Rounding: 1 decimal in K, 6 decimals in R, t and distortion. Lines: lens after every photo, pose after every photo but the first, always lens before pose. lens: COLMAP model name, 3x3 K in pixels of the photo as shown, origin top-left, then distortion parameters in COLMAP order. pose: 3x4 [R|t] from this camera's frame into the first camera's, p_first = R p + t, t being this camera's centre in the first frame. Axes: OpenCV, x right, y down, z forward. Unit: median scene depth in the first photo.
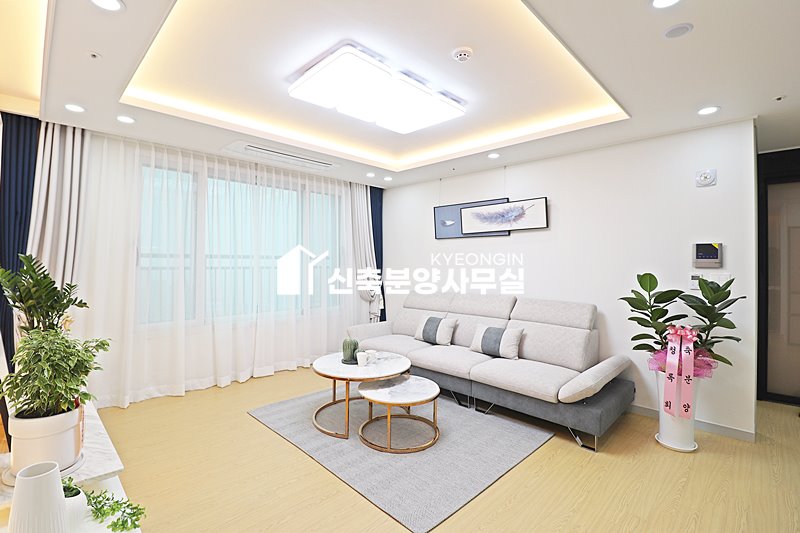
lens RADIAL K [[369.4, 0, 399.0], [0, 369.4, 260.0], [0, 0, 1]] dist [-0.001106, -0.012301]
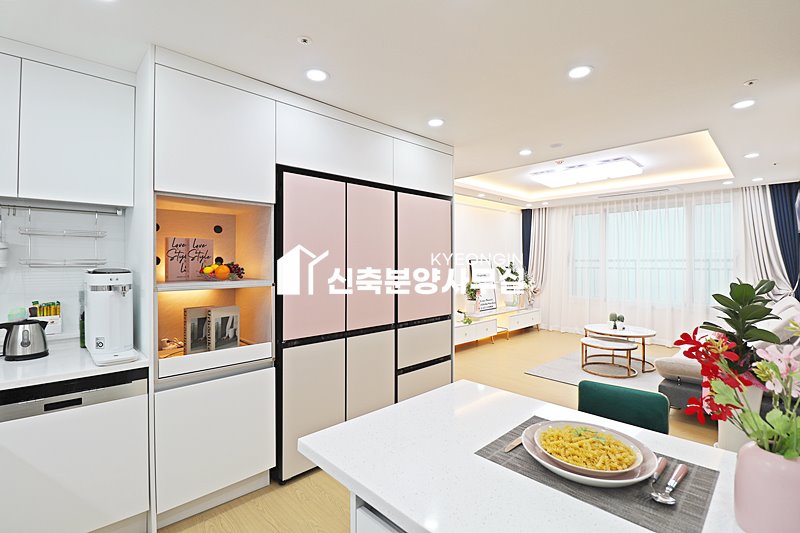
lens RADIAL K [[372.9, 0, 398.6], [0, 372.9, 258.4], [0, 0, 1]] dist [0.003279, -0.015537]
pose [[-0.025576, -0.014061, -0.999574, 1.243050], [0.006579, 0.999877, -0.014234, -0.003622], [0.999651, -0.006940, -0.025481, 0.096422]]
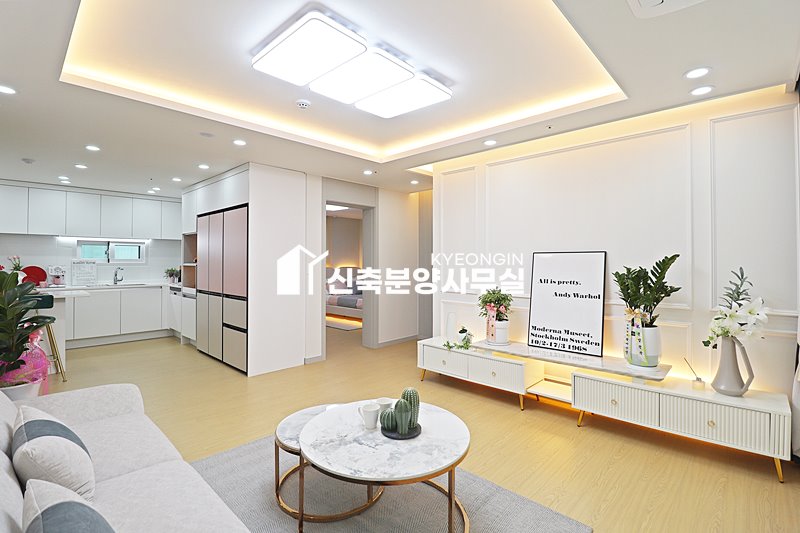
lens RADIAL K [[372.9, 0, 398.6], [0, 372.9, 258.4], [0, 0, 1]] dist [0.003279, -0.015537]
pose [[-0.999810, -0.009867, -0.016822, -0.090290], [-0.009641, 0.999863, -0.013481, 0.011827], [0.016952, -0.013316, -0.999768, 1.323159]]
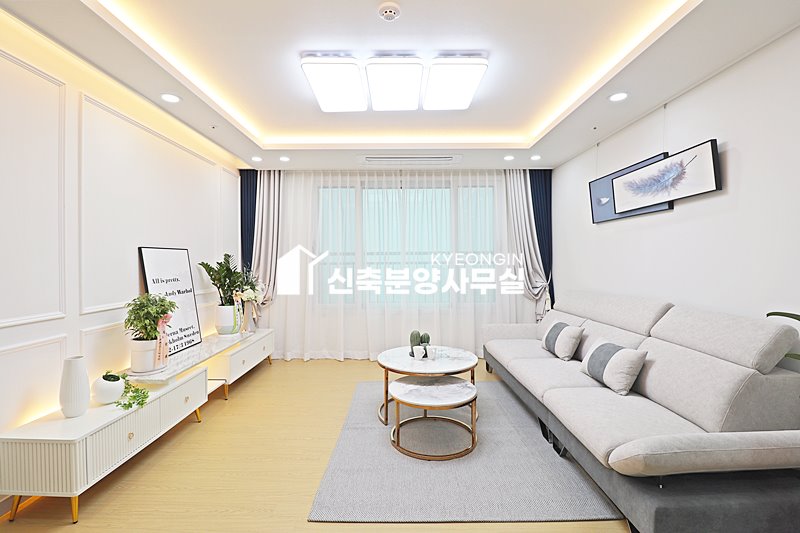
lens RADIAL K [[369.5, 0, 401.1], [0, 369.5, 261.7], [0, 0, 1]] dist [-0.003721, -0.000598]
pose [[0.709842, -0.010000, -0.704290, 0.450318], [0.016219, 0.999866, 0.002150, 0.018134], [0.704174, -0.012949, 0.709909, 0.217796]]
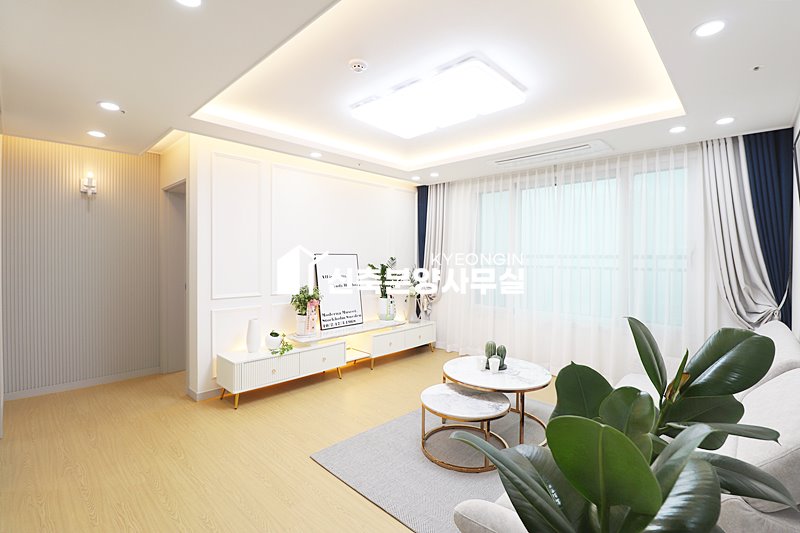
lens RADIAL K [[369.4, 0, 399.0], [0, 369.4, 260.0], [0, 0, 1]] dist [-0.001106, -0.012301]
pose [[0.018517, 0.002162, -0.999826, 0.689357], [-0.000430, 0.999998, 0.002155, -0.002703], [0.999828, 0.000390, 0.018518, 0.613815]]
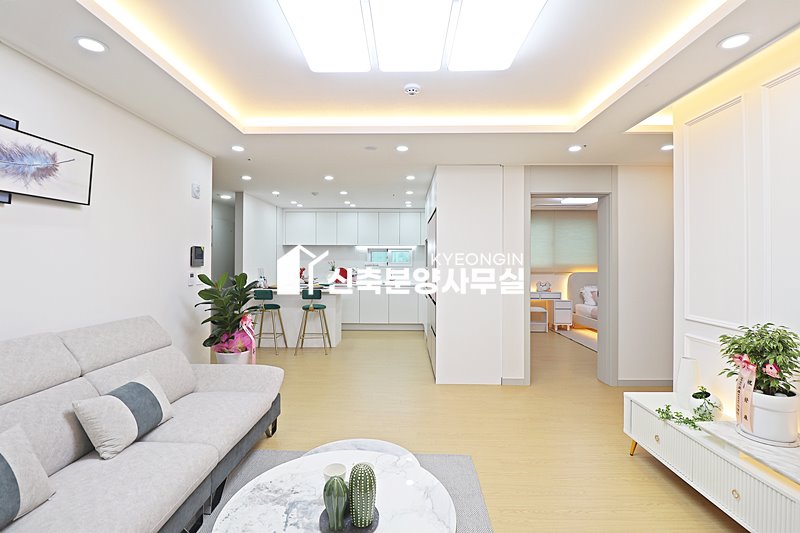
lens RADIAL K [[369.4, 0, 399.0], [0, 369.4, 260.0], [0, 0, 1]] dist [-0.001106, -0.012301]
pose [[-0.688065, -0.006894, 0.725617, -0.371626], [-0.013595, 0.999902, -0.003392, -0.003659], [-0.725522, -0.012199, -0.688091, 1.031000]]
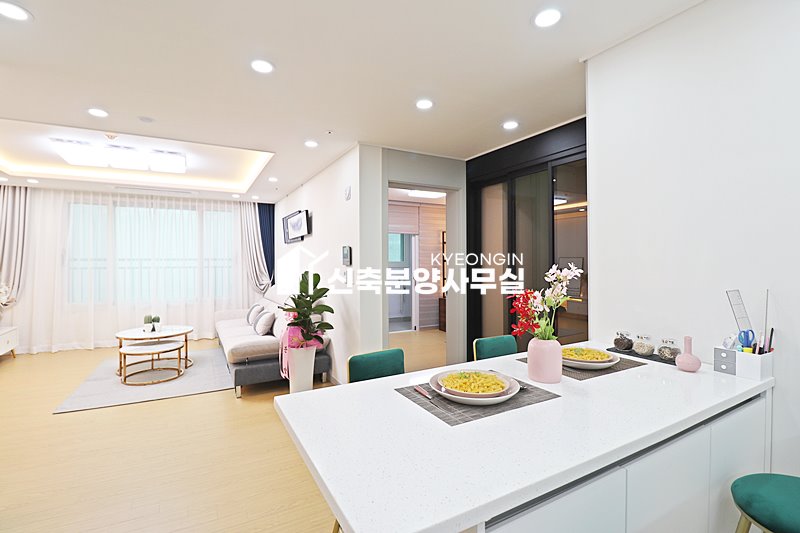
lens RADIAL K [[369.4, 0, 399.0], [0, 369.4, 260.0], [0, 0, 1]] dist [-0.001106, -0.012301]
pose [[0.959483, -0.011238, -0.281543, 1.037724], [0.011552, 0.999933, -0.000542, 0.004757], [0.281530, -0.002733, 0.959548, -0.114066]]
